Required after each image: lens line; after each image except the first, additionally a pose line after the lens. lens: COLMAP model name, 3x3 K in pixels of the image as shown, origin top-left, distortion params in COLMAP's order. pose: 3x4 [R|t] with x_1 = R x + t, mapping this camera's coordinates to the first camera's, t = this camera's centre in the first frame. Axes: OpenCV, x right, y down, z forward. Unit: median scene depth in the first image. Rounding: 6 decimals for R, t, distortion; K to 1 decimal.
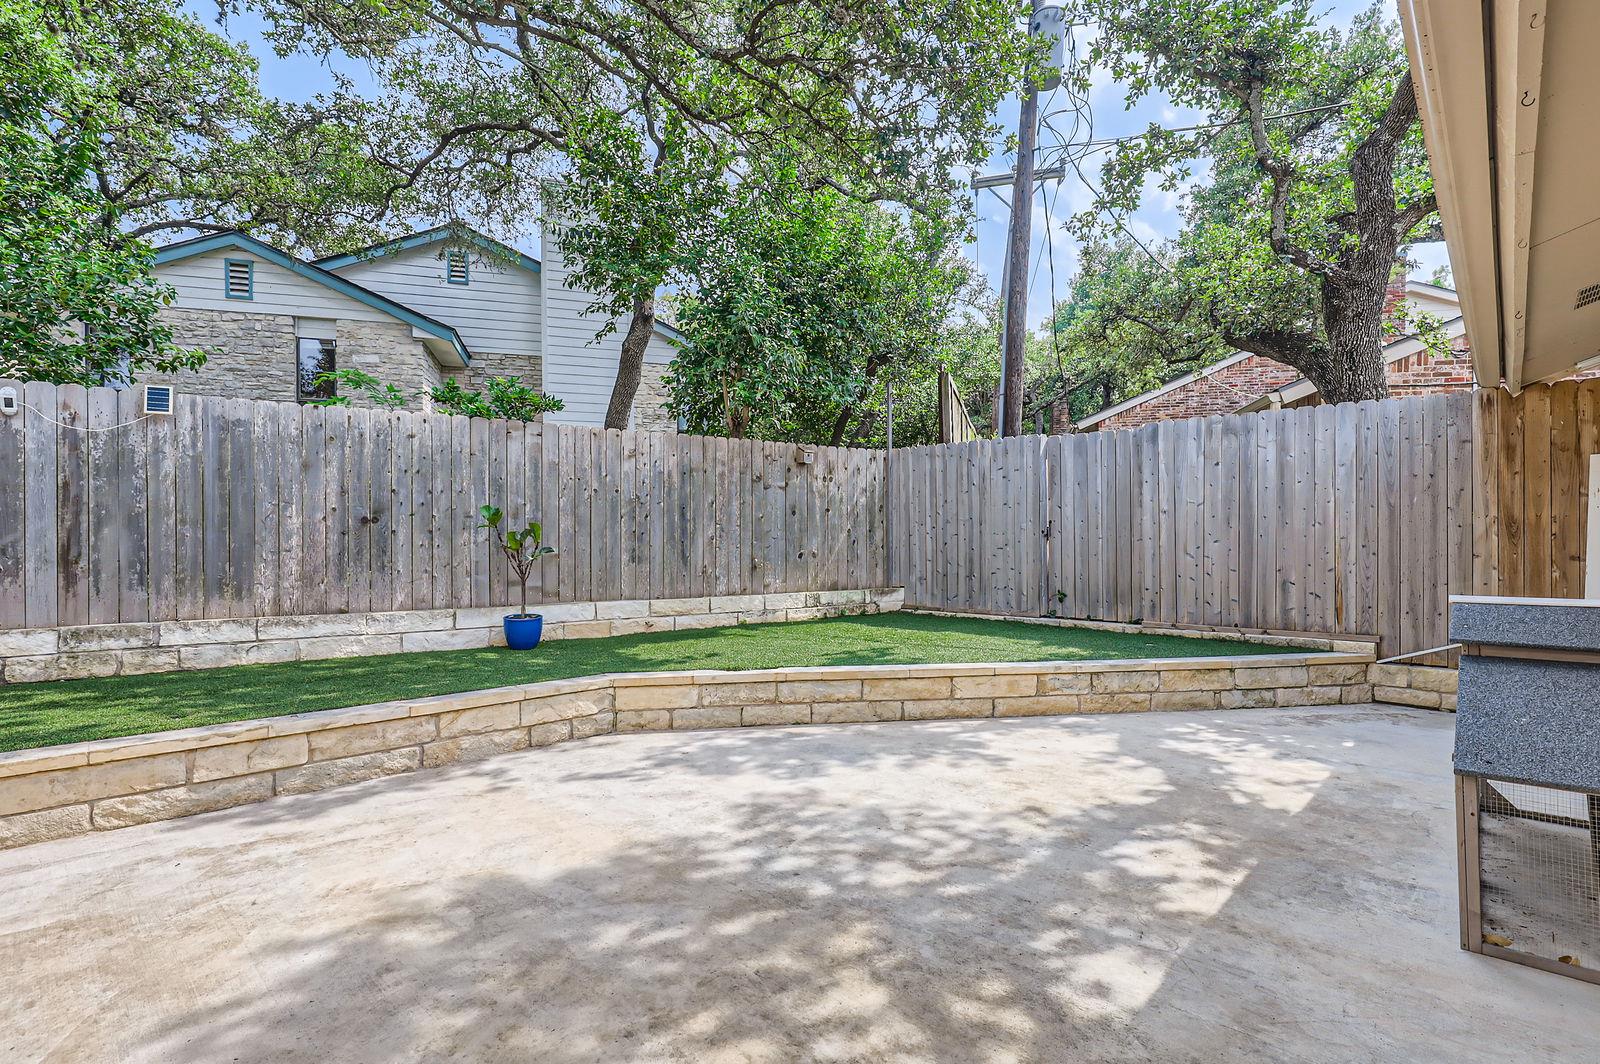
lens RADIAL K [[718.0, 0, 801.9], [0, 718.0, 534.4], [0, 0, 1]] dist [0.005673, -0.002393]
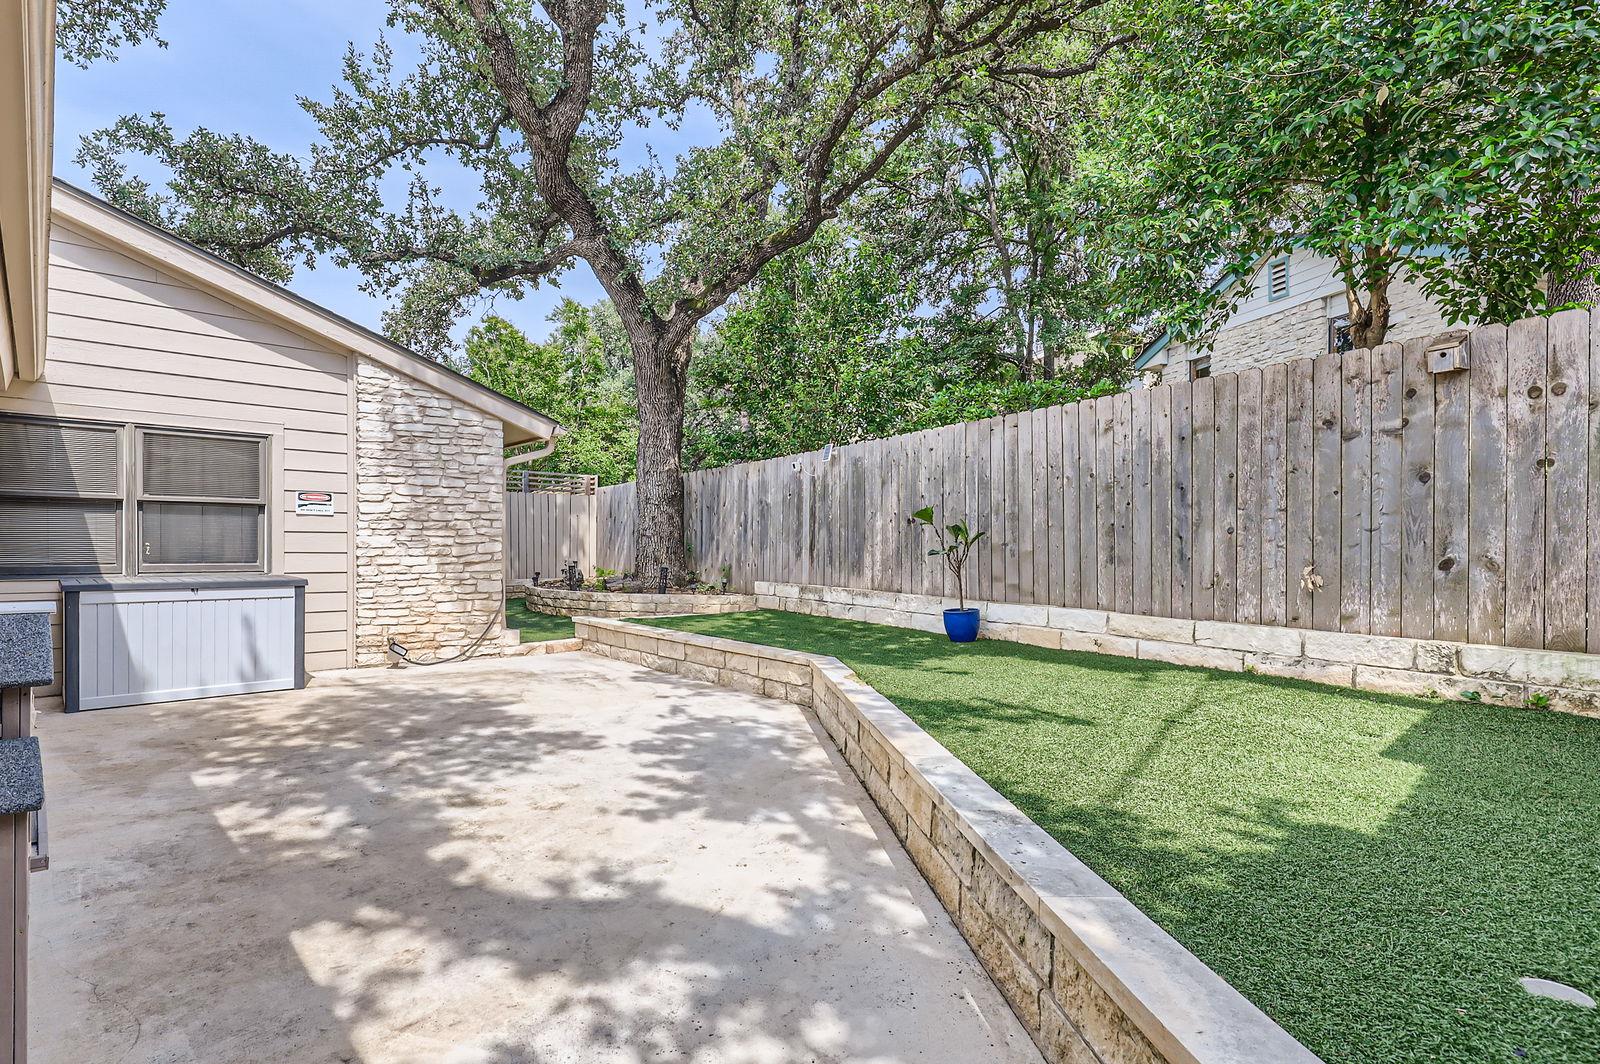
lens RADIAL K [[786.8, 0, 794.4], [0, 786.8, 542.6], [0, 0, 1]] dist [0.015571, -0.000492]
pose [[-0.031765, 0.001533, -0.999494, 0.765237], [0.007841, 0.999968, 0.001284, 0.014608], [0.999465, -0.007796, -0.031776, 0.815458]]
